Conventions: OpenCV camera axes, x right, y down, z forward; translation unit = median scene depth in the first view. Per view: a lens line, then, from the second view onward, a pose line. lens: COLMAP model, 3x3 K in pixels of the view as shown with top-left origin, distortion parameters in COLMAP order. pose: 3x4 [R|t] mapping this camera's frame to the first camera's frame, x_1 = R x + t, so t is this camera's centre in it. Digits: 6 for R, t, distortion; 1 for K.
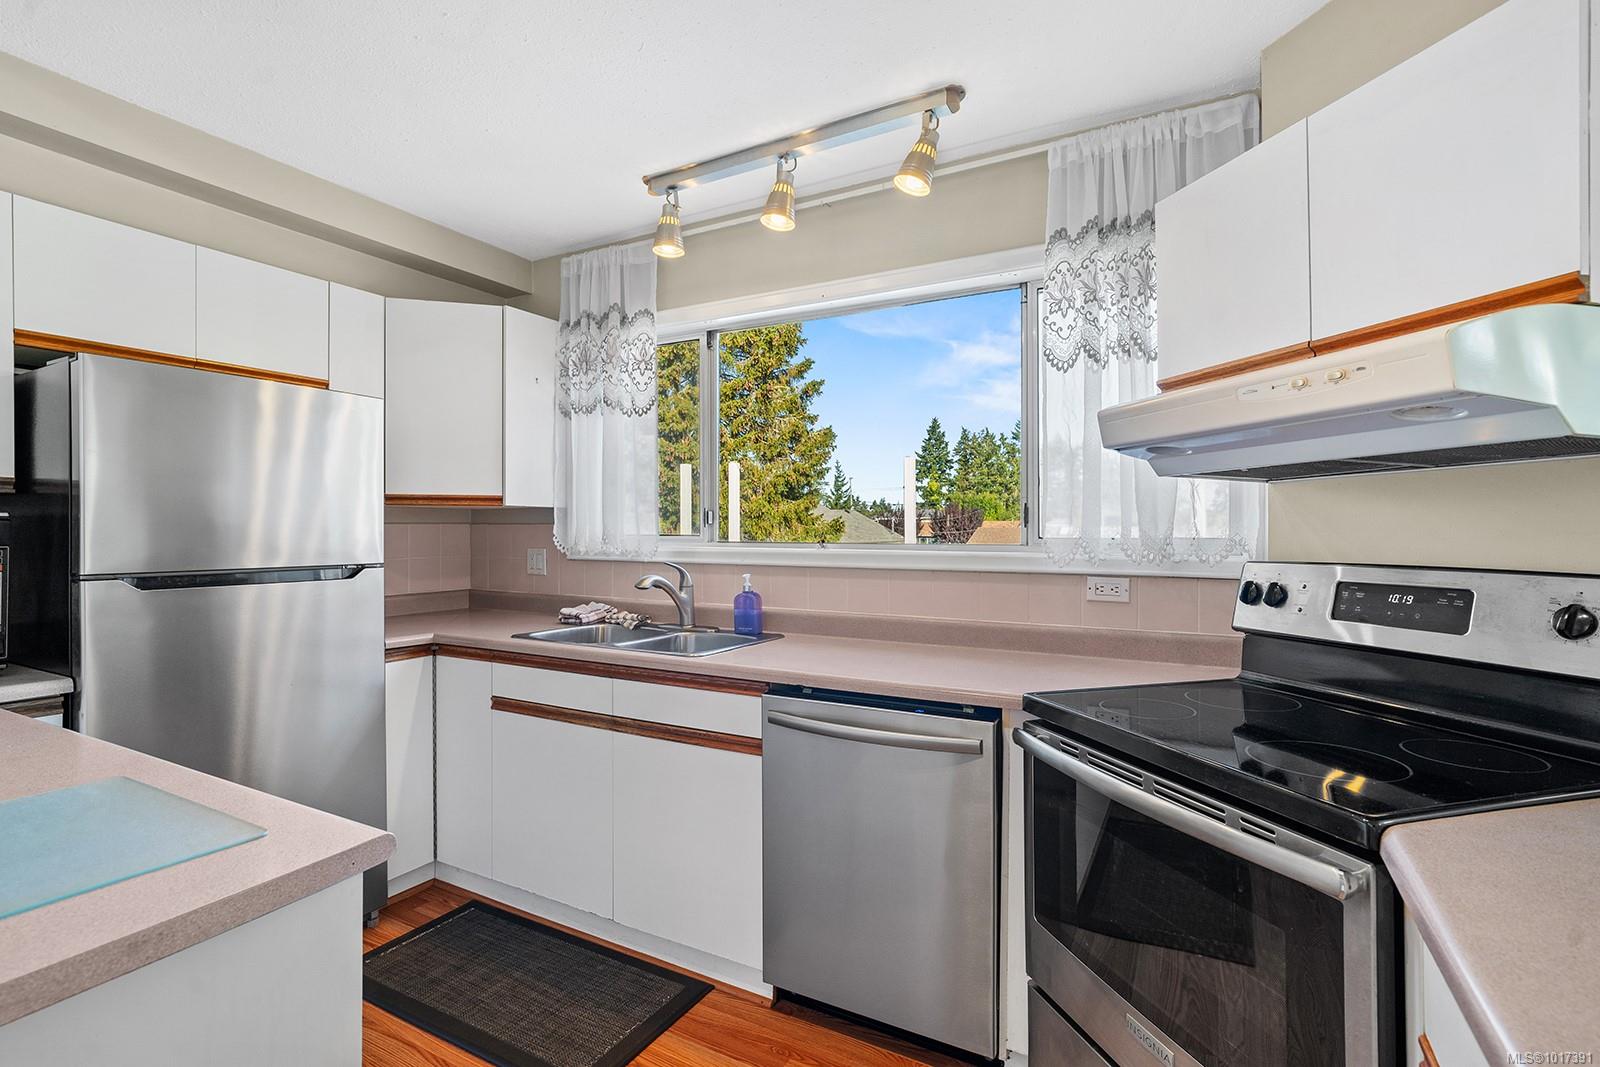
lens RADIAL K [[755.9, 0, 800.0], [0, 755.9, 534.6], [0, 0, 1]] dist [-0.015921, 0.004288]
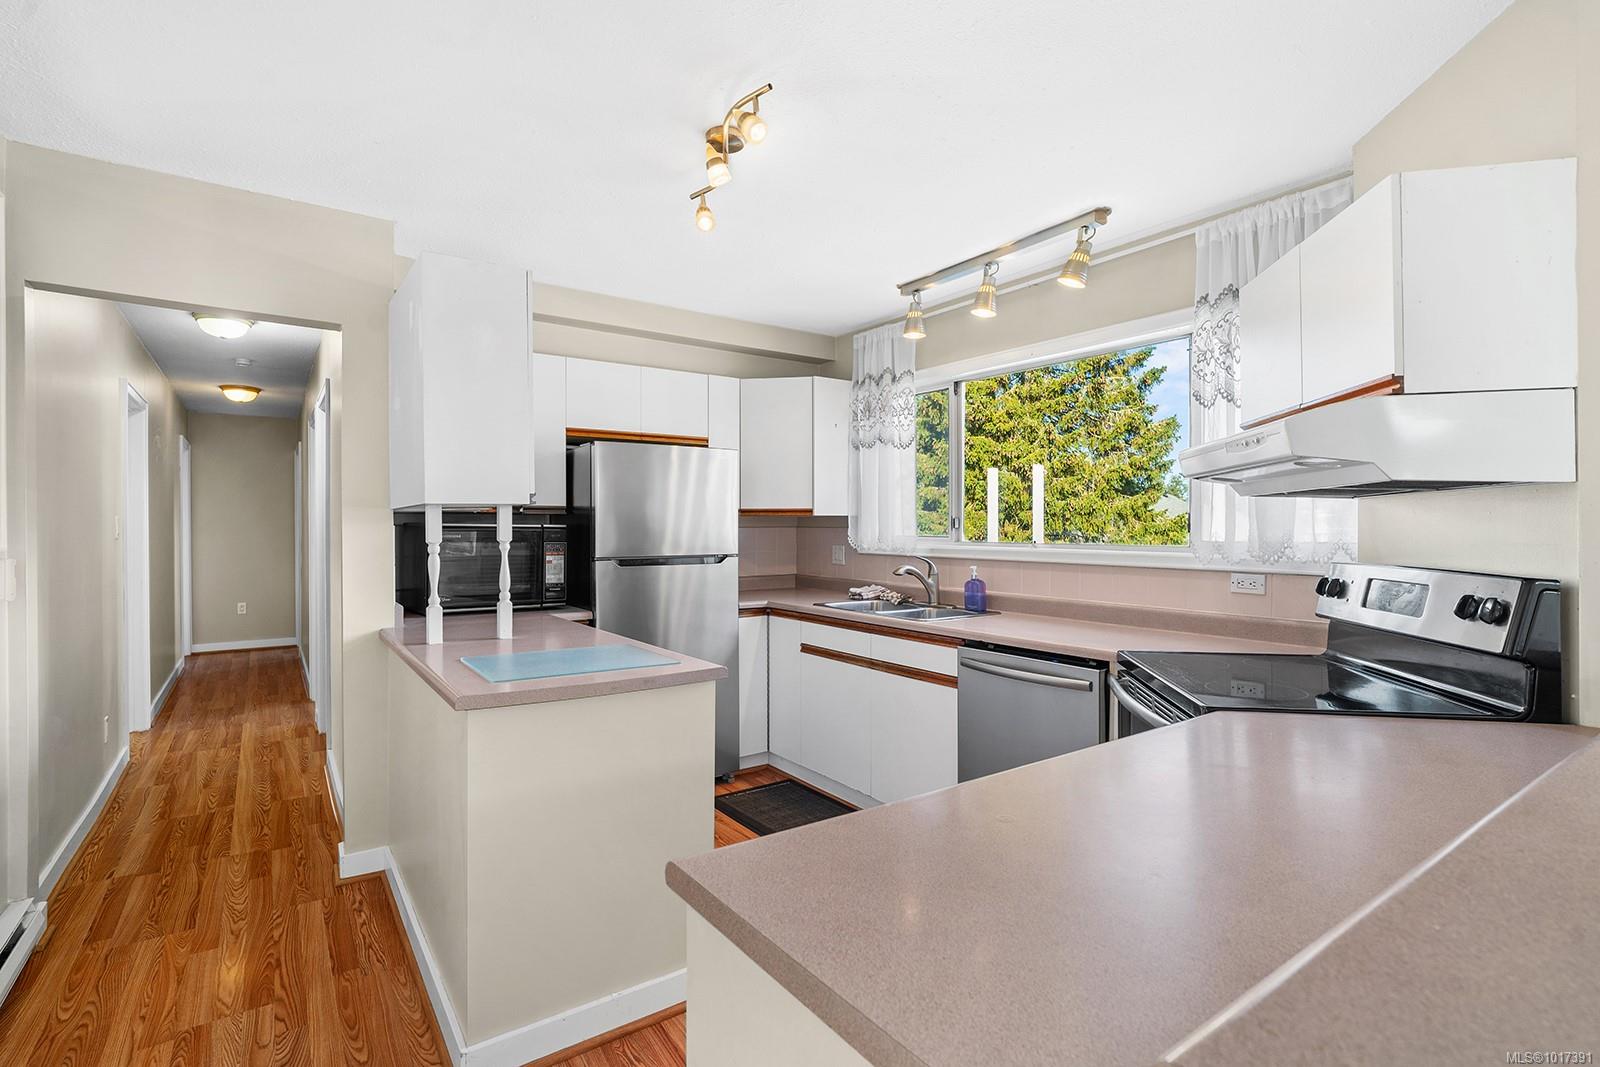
lens RADIAL K [[755.9, 0, 795.2], [0, 755.9, 531.6], [0, 0, 1]] dist [-0.015921, 0.004288]
pose [[0.899621, 0.002264, -0.436667, 0.237109], [-0.001678, 0.999997, 0.001728, -0.011279], [0.436669, -0.000822, 0.899622, -0.359401]]
